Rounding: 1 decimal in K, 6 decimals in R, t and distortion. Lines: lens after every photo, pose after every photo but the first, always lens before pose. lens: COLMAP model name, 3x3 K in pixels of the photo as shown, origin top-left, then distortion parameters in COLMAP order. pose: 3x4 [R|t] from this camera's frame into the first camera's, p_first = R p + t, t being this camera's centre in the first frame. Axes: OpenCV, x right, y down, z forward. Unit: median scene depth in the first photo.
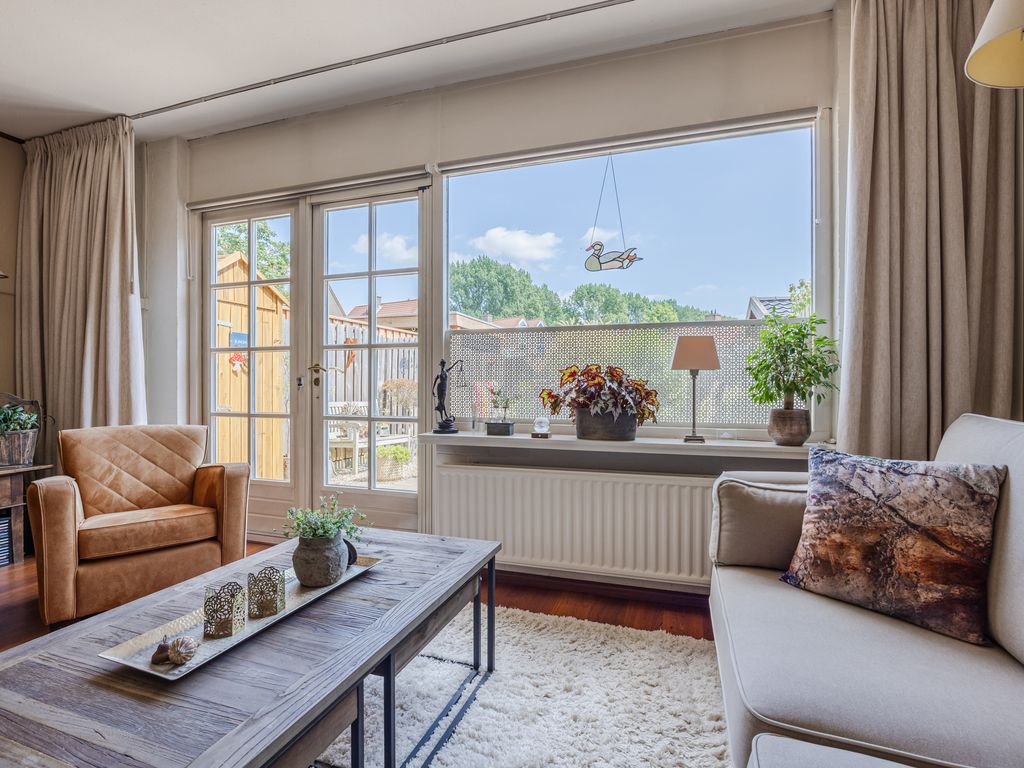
lens RADIAL K [[495.7, 0, 511.8], [0, 495.7, 385.0], [0, 0, 1]] dist [-0.011555, 0.000316]
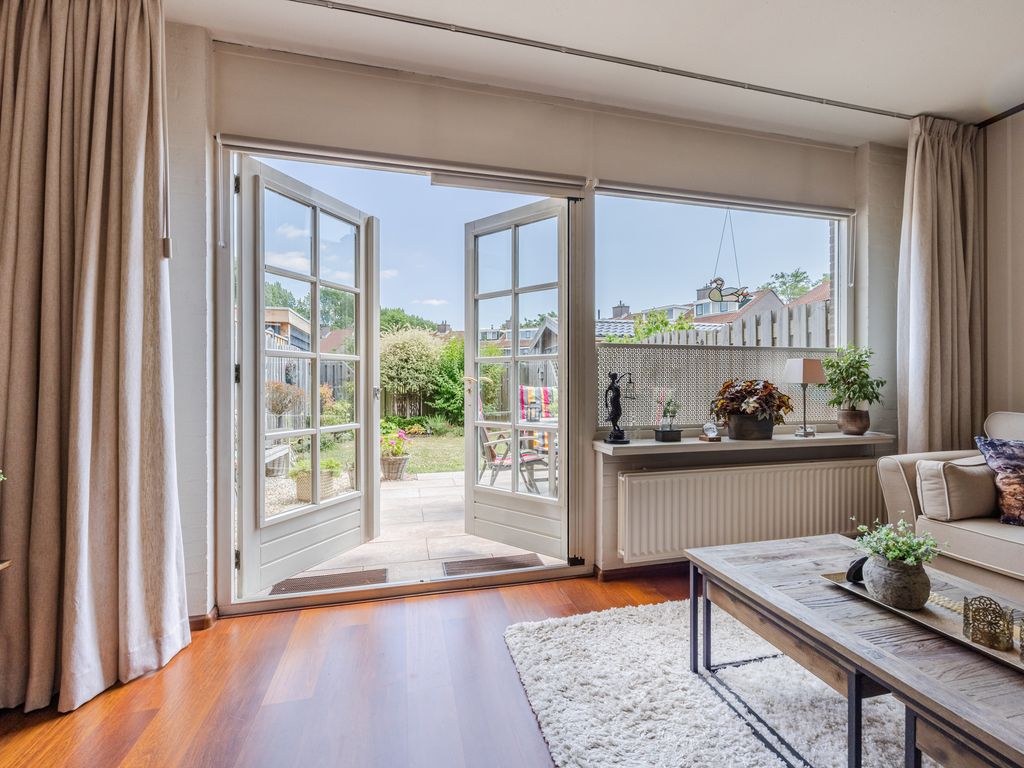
lens RADIAL K [[438.3, 0, 511.4], [0, 438.3, 381.1], [0, 0, 1]] dist [0.002556, 0.000208]
pose [[0.845519, -0.000786, 0.533945, -0.858231], [0.002964, 0.999990, -0.003222, -0.032221], [-0.533937, 0.004307, 0.845513, 0.364580]]
